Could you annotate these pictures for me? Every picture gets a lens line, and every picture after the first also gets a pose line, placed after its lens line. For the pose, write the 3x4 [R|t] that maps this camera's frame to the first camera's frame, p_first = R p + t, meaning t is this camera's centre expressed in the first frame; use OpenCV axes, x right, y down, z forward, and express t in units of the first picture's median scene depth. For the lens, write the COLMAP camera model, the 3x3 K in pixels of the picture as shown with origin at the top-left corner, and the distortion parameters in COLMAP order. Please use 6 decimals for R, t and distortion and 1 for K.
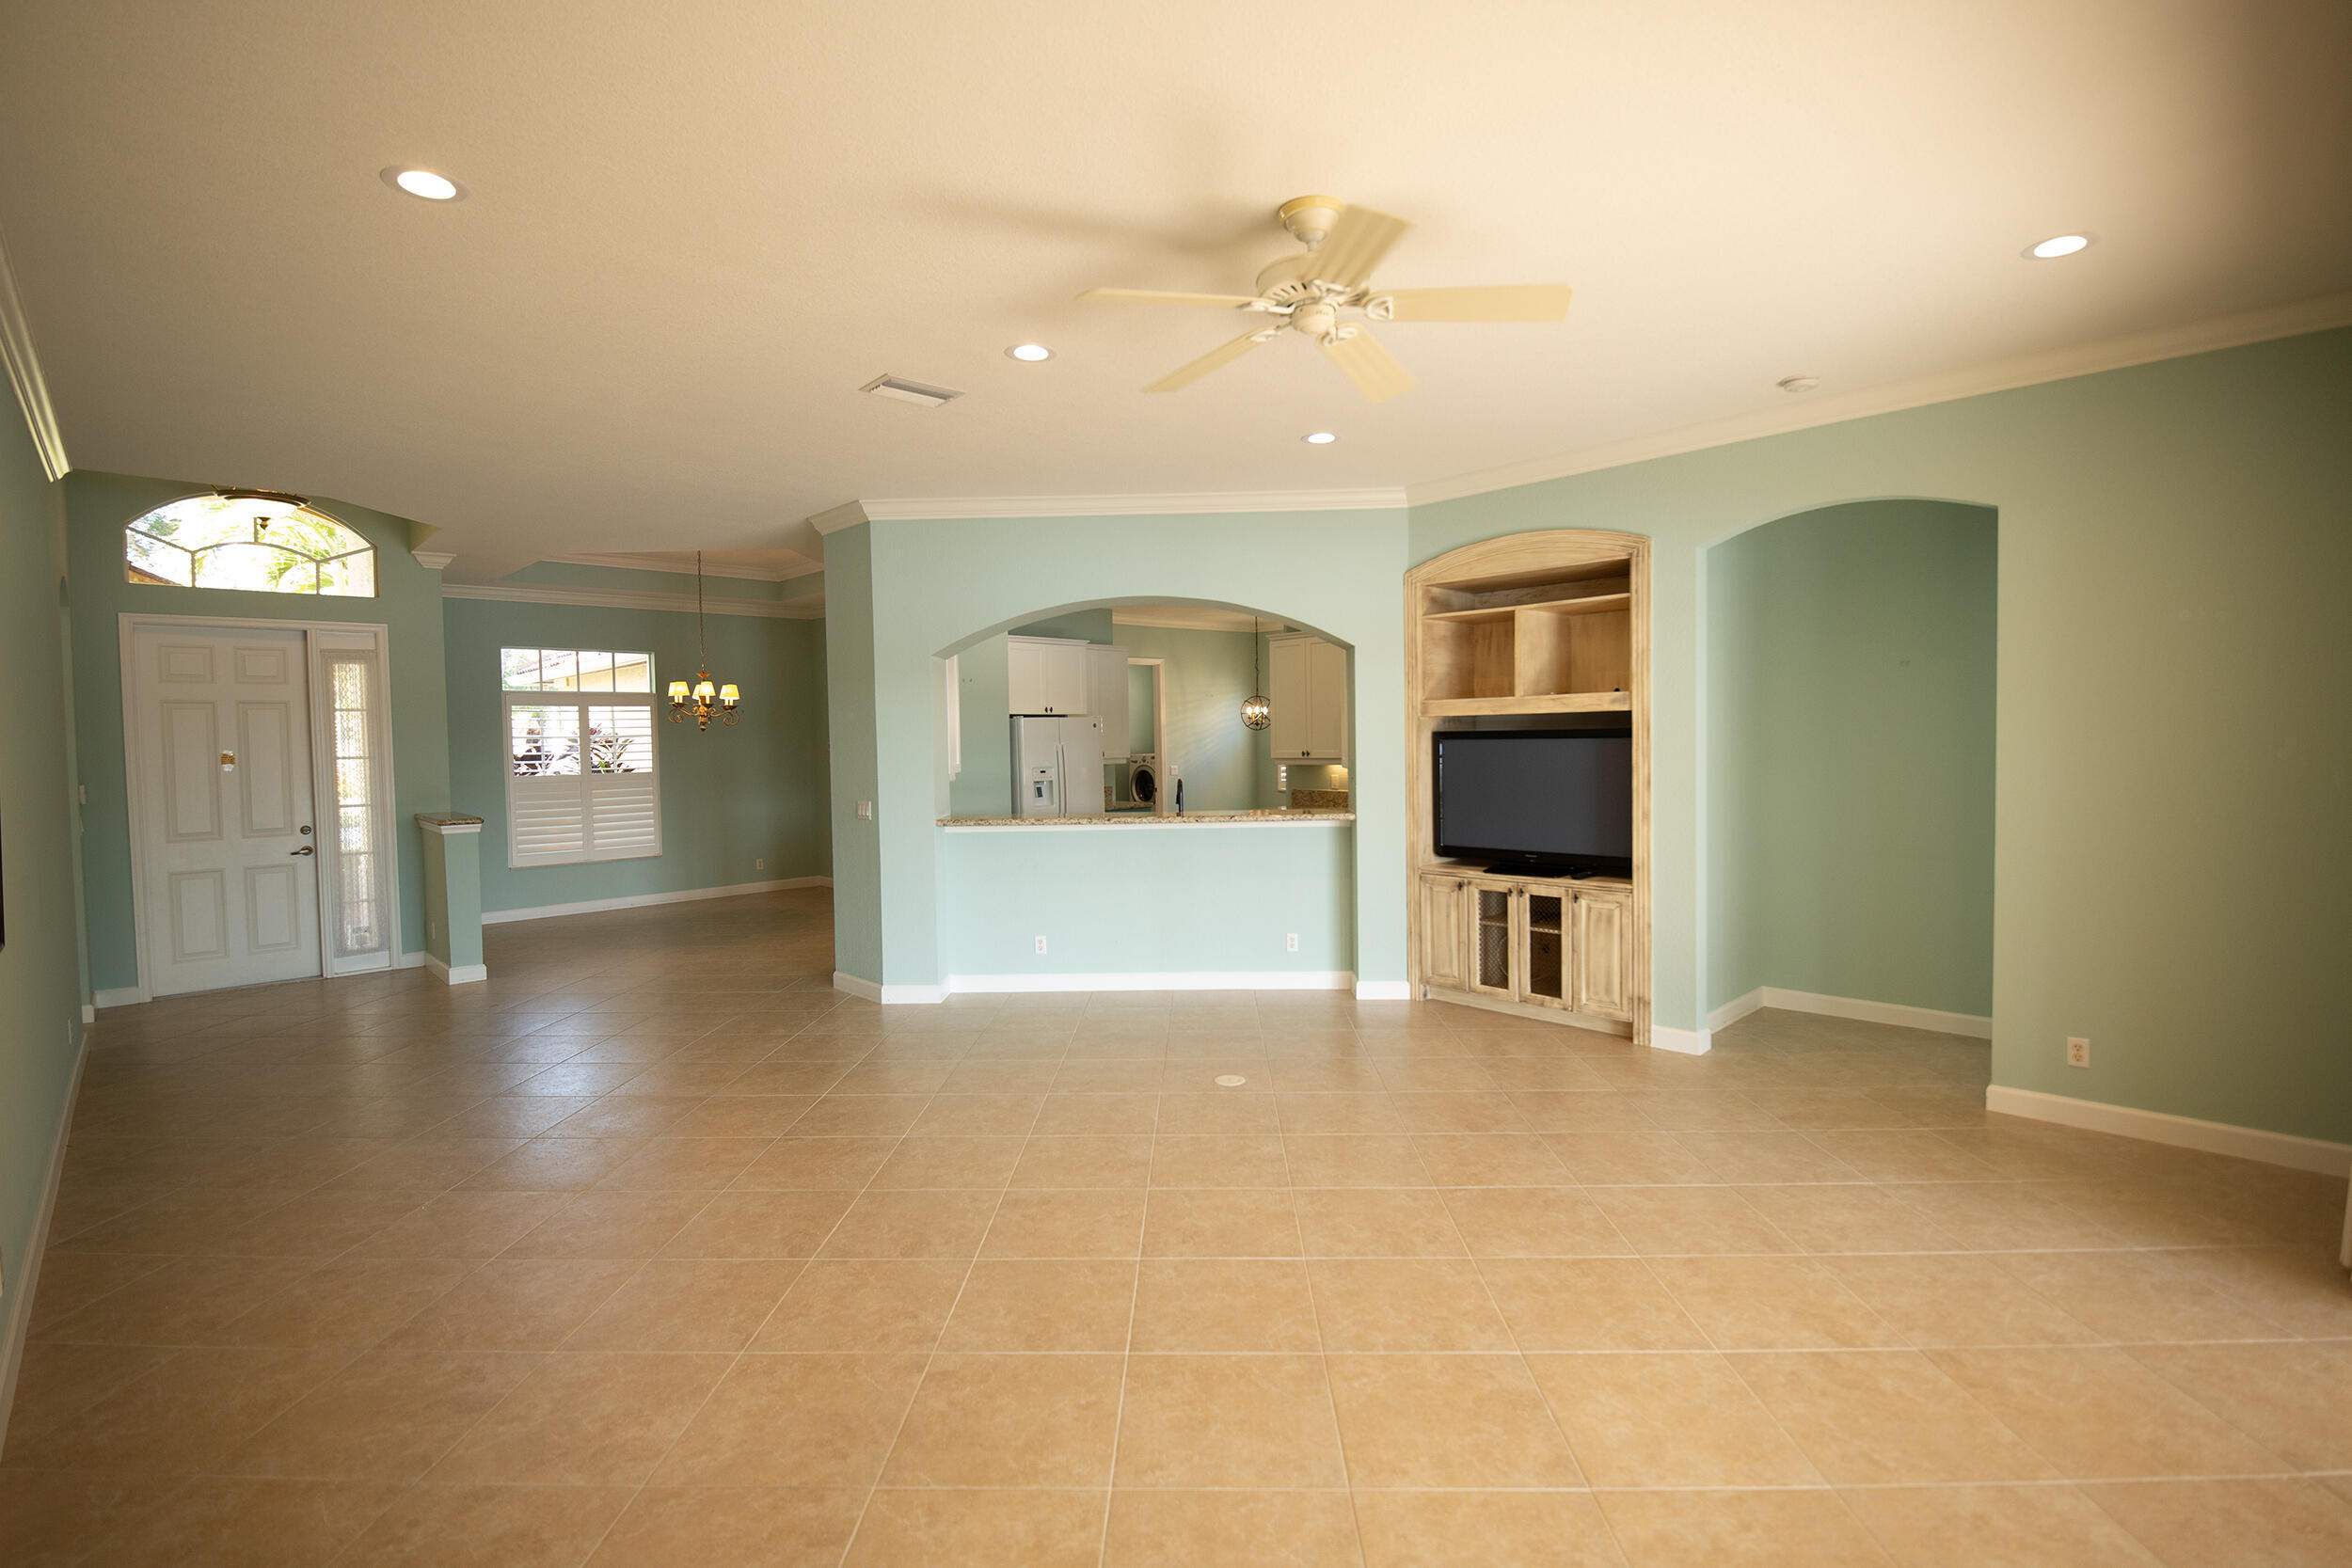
lens RADIAL K [[1092.8, 0, 1167.1], [0, 1092.8, 776.1], [0, 0, 1]] dist [0.000315, -0.004280]
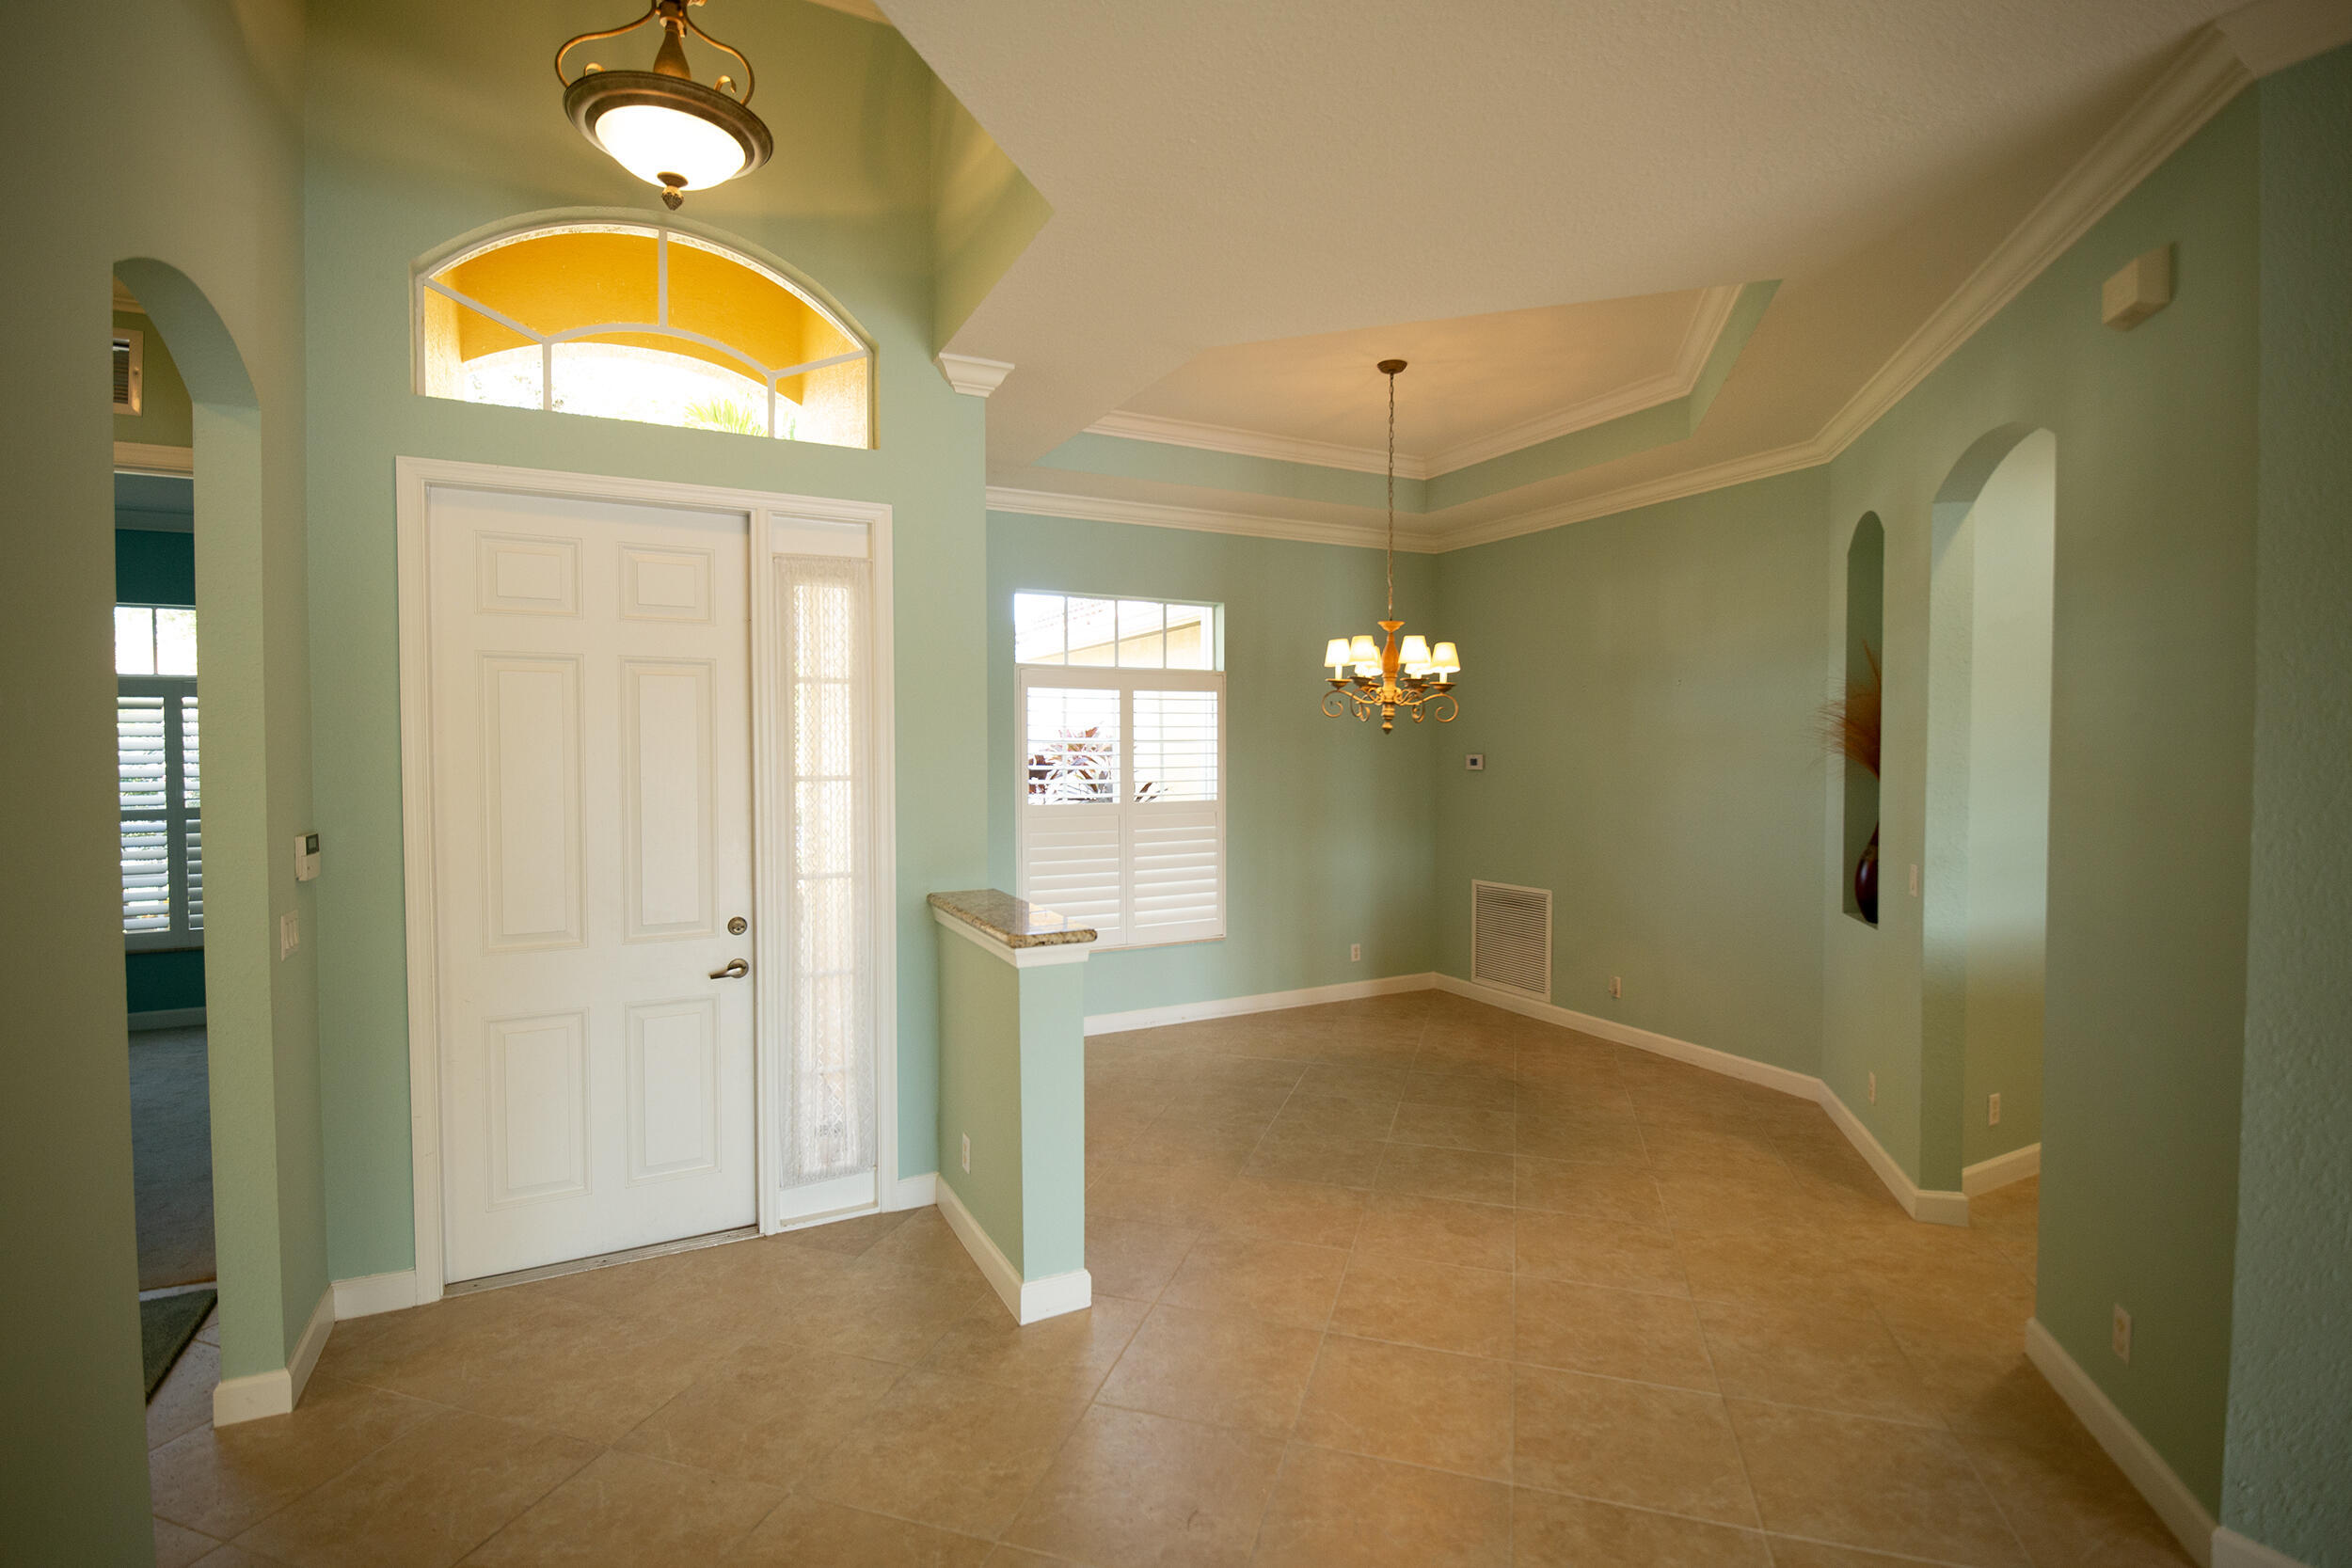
lens RADIAL K [[1092.8, 0, 1185.1], [0, 1092.8, 780.0], [0, 0, 1]] dist [0.000315, -0.004280]
pose [[0.965862, 0.026229, -0.257727, -0.459524], [-0.027449, 0.999623, -0.001136, -0.019276], [0.257600, 0.008172, 0.966217, 0.564431]]
